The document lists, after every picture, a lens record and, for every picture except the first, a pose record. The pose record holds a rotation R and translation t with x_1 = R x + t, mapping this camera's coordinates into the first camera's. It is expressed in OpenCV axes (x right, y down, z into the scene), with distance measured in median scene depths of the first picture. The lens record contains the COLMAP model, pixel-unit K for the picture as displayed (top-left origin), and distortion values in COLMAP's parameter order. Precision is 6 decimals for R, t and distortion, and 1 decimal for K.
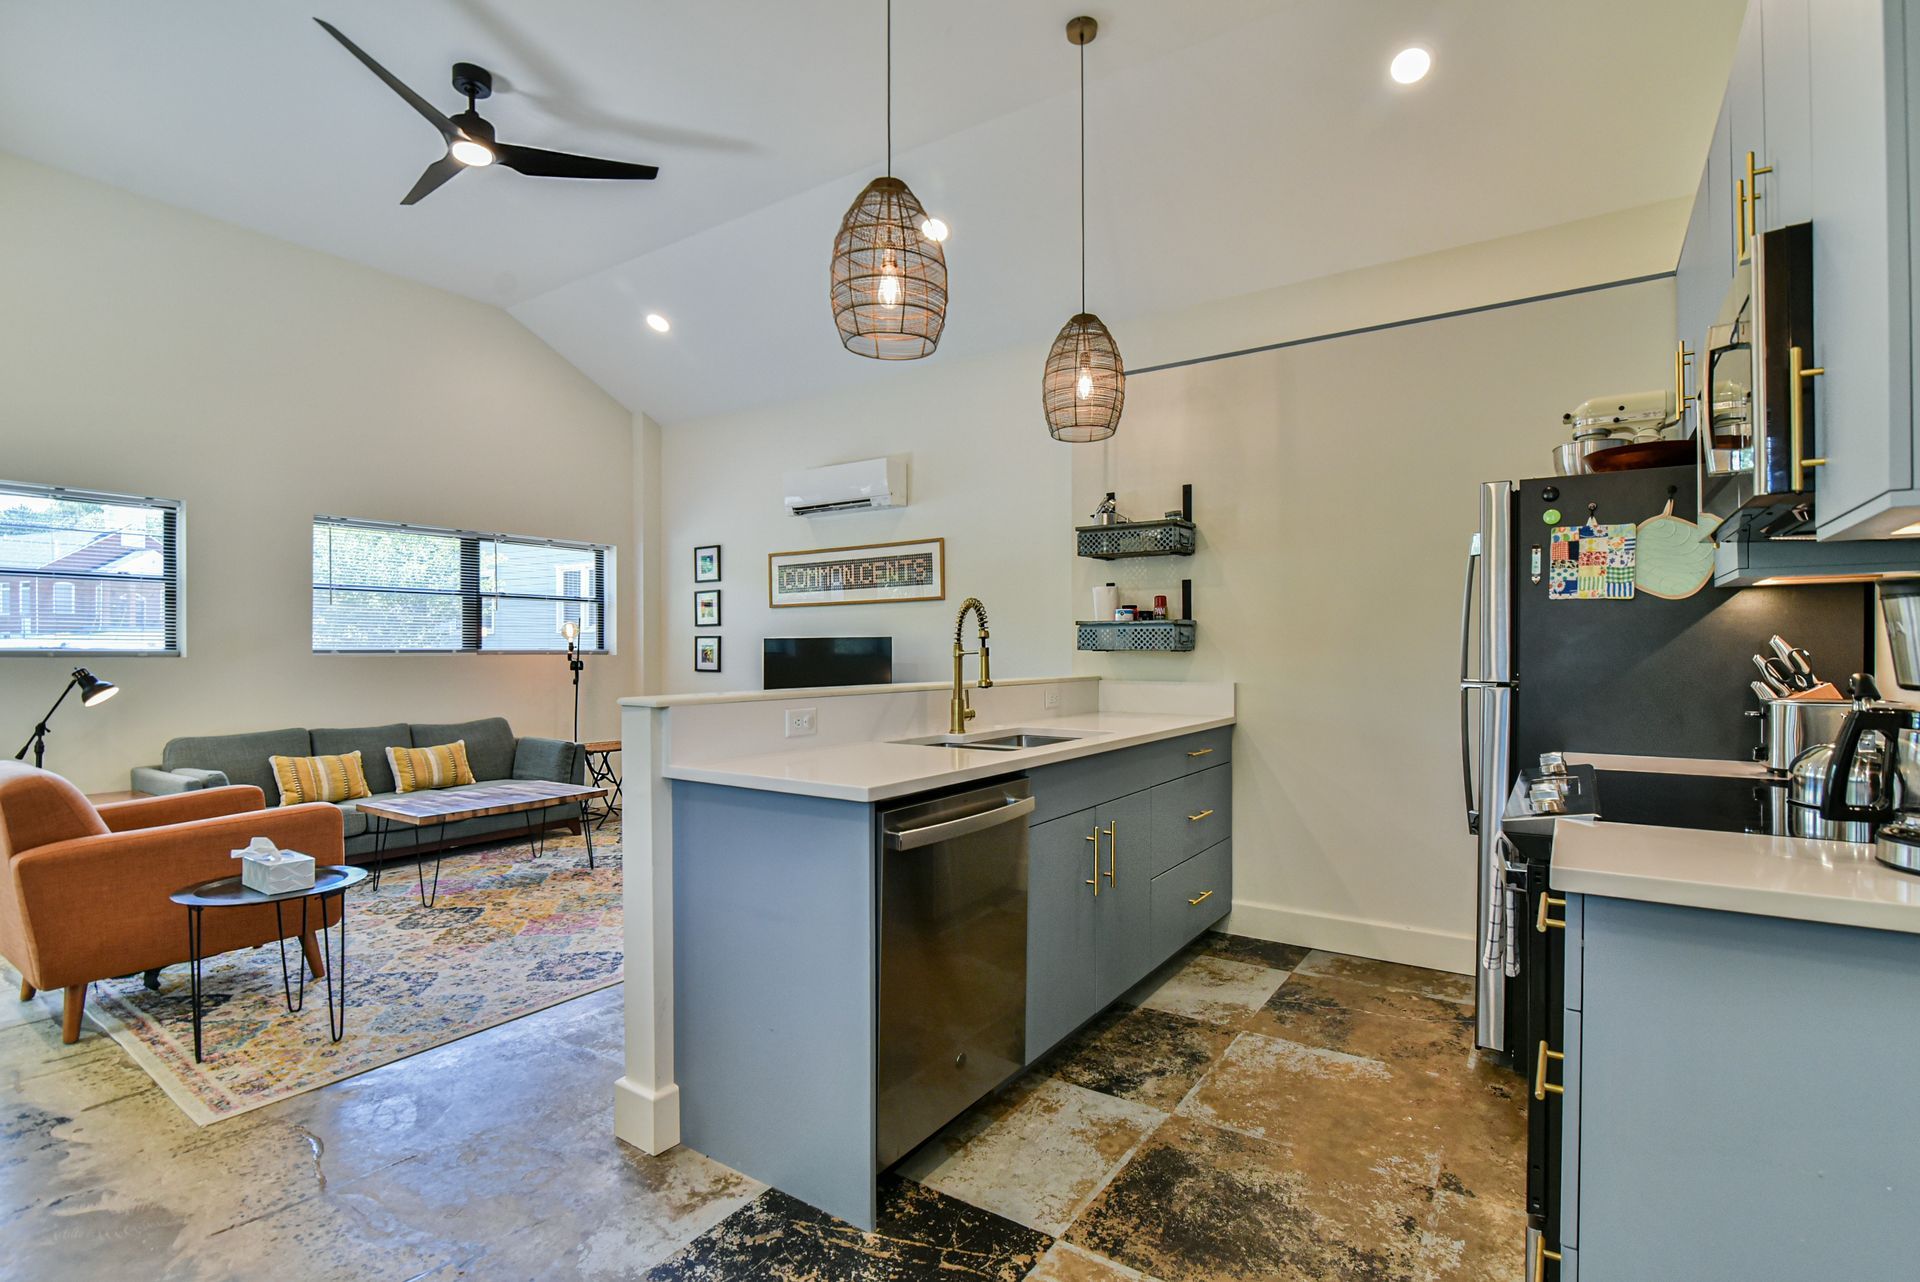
lens RADIAL K [[883.4, 0, 947.9], [0, 883.4, 650.0], [0, 0, 1]] dist [-0.019063, -0.000096]
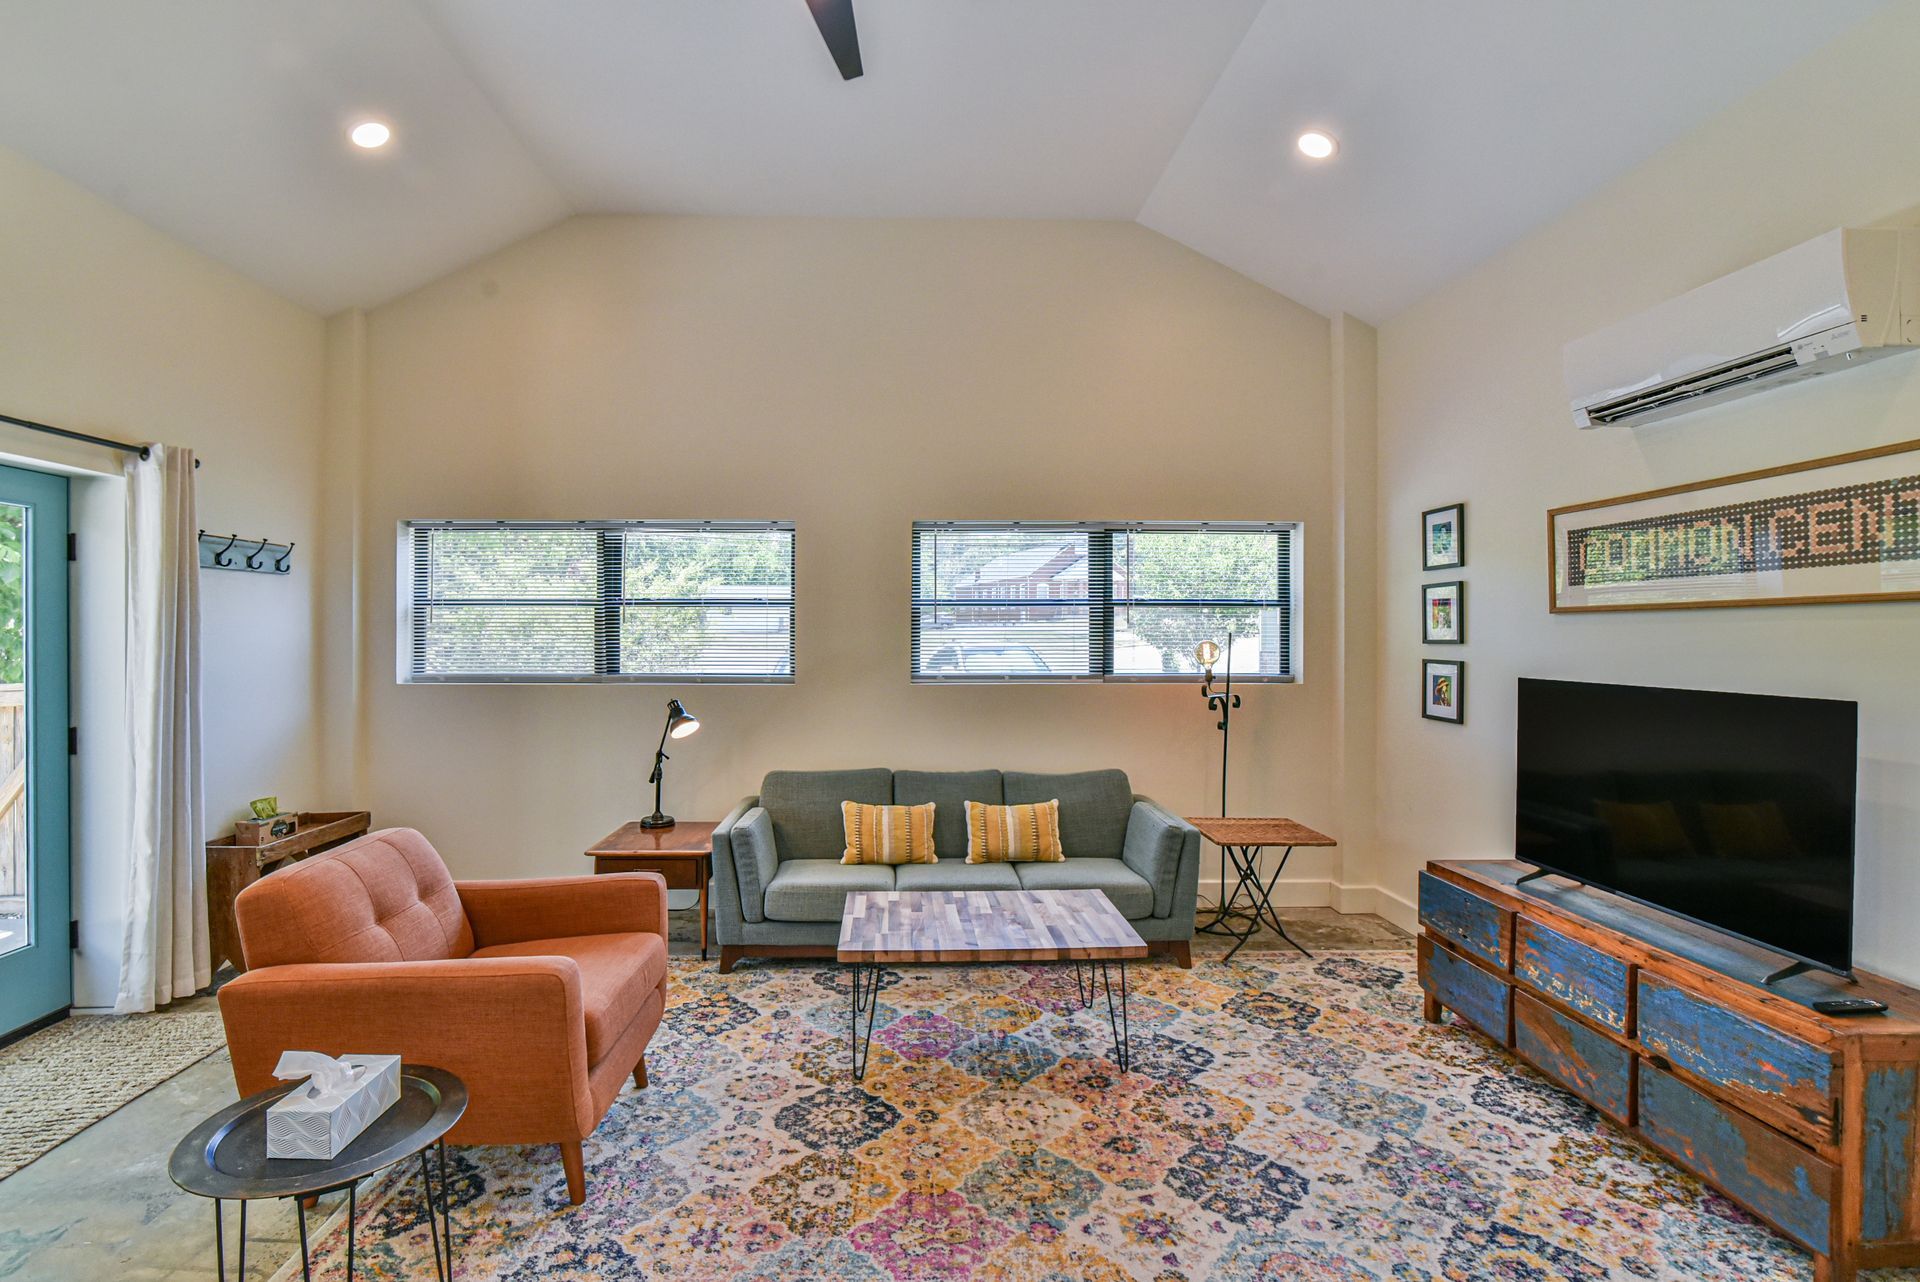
lens RADIAL K [[883.4, 0, 933.3], [0, 883.4, 632.4], [0, 0, 1]] dist [-0.019063, -0.000096]
pose [[0.589908, 0.001375, -0.807469, -0.000008], [-0.000093, 0.999999, 0.001635, -0.050515], [0.807470, -0.000889, 0.589908, 0.544554]]
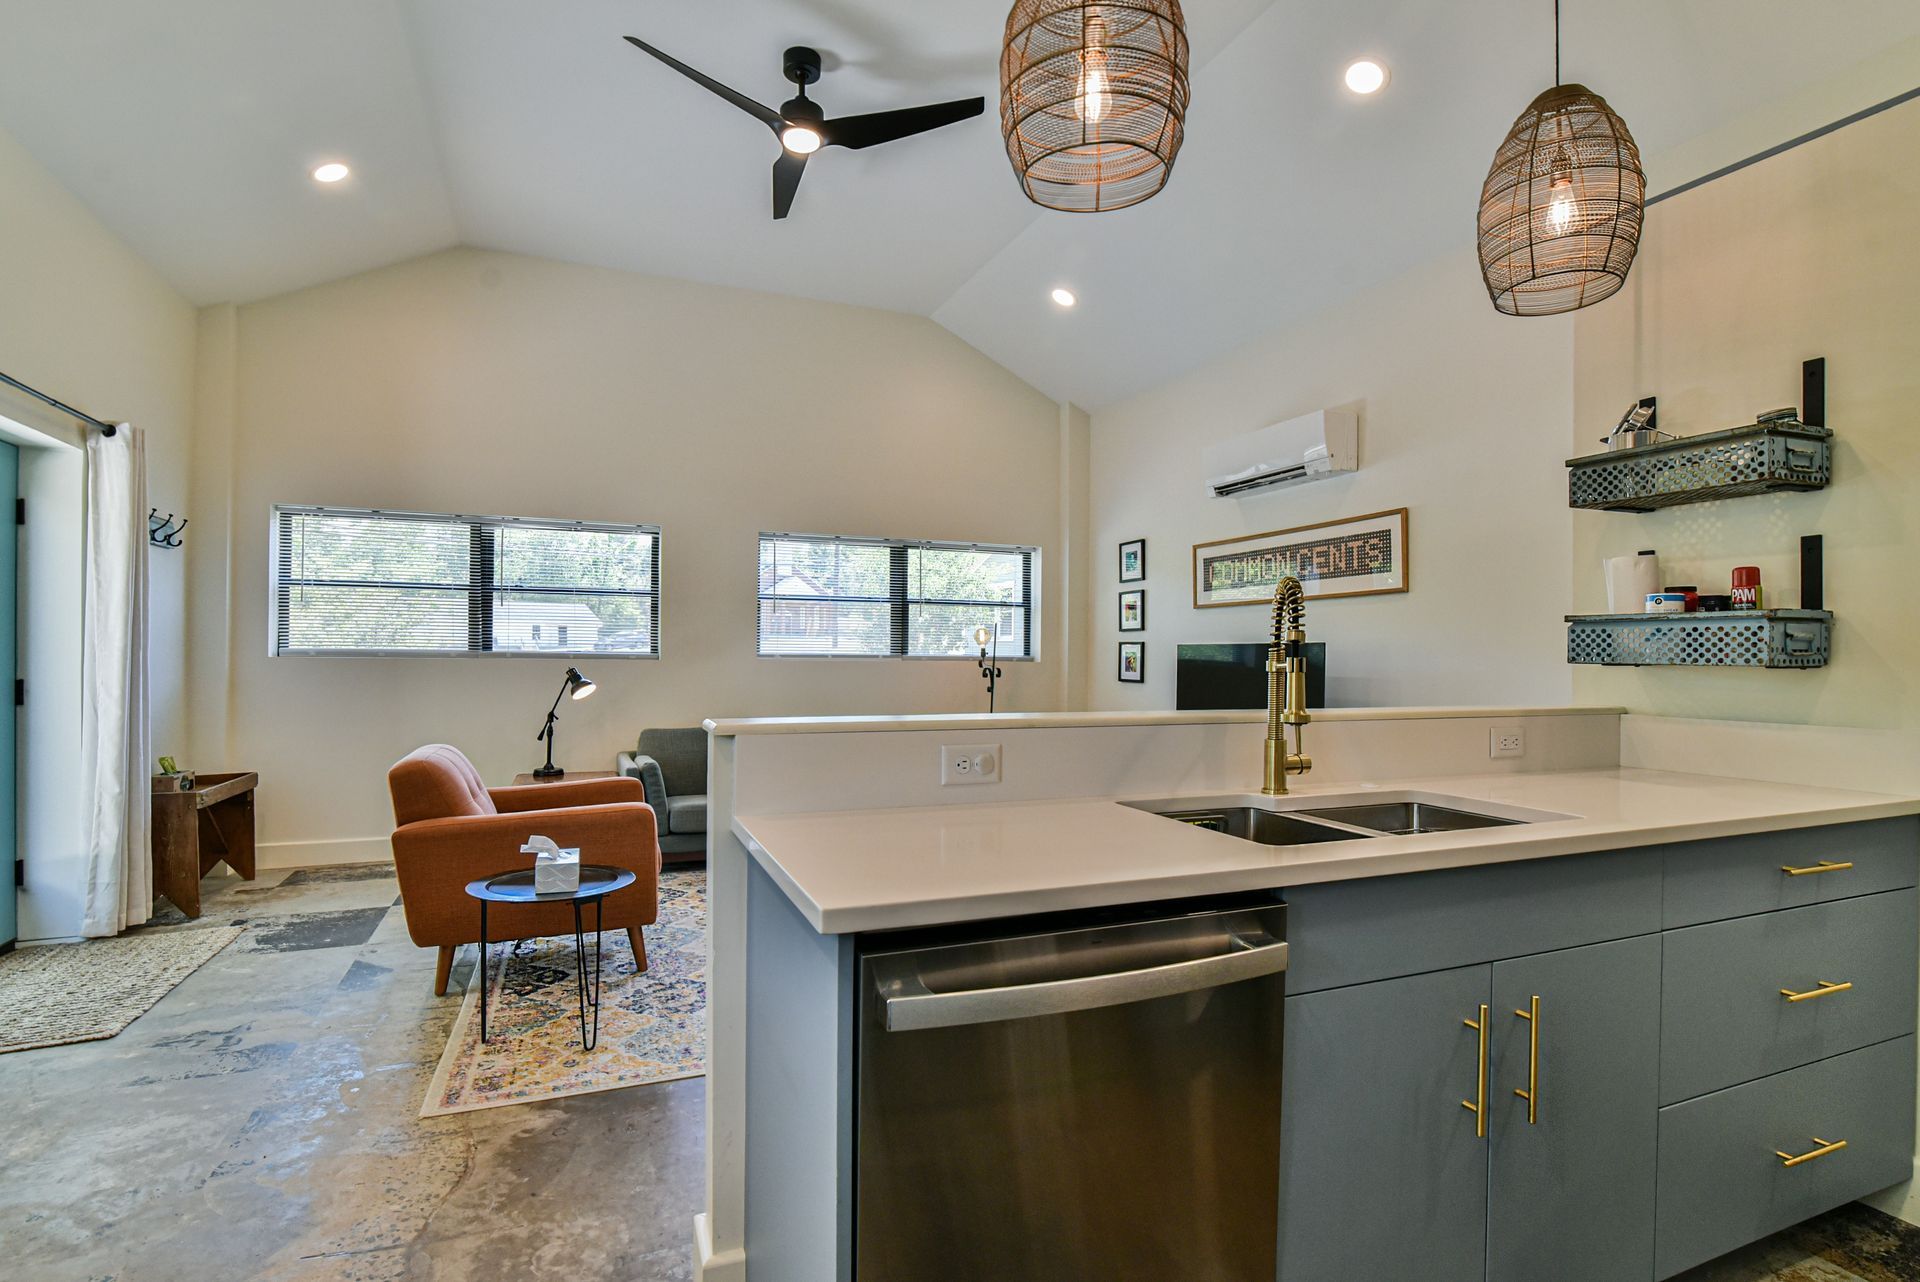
lens RADIAL K [[883.4, 0, 951.5], [0, 883.4, 651.9], [0, 0, 1]] dist [-0.019063, -0.000096]
pose [[0.832394, 0.006758, -0.554143, 0.103207], [-0.010522, 0.999938, -0.003611, -0.001134], [0.554084, 0.008836, 0.832414, 0.221489]]
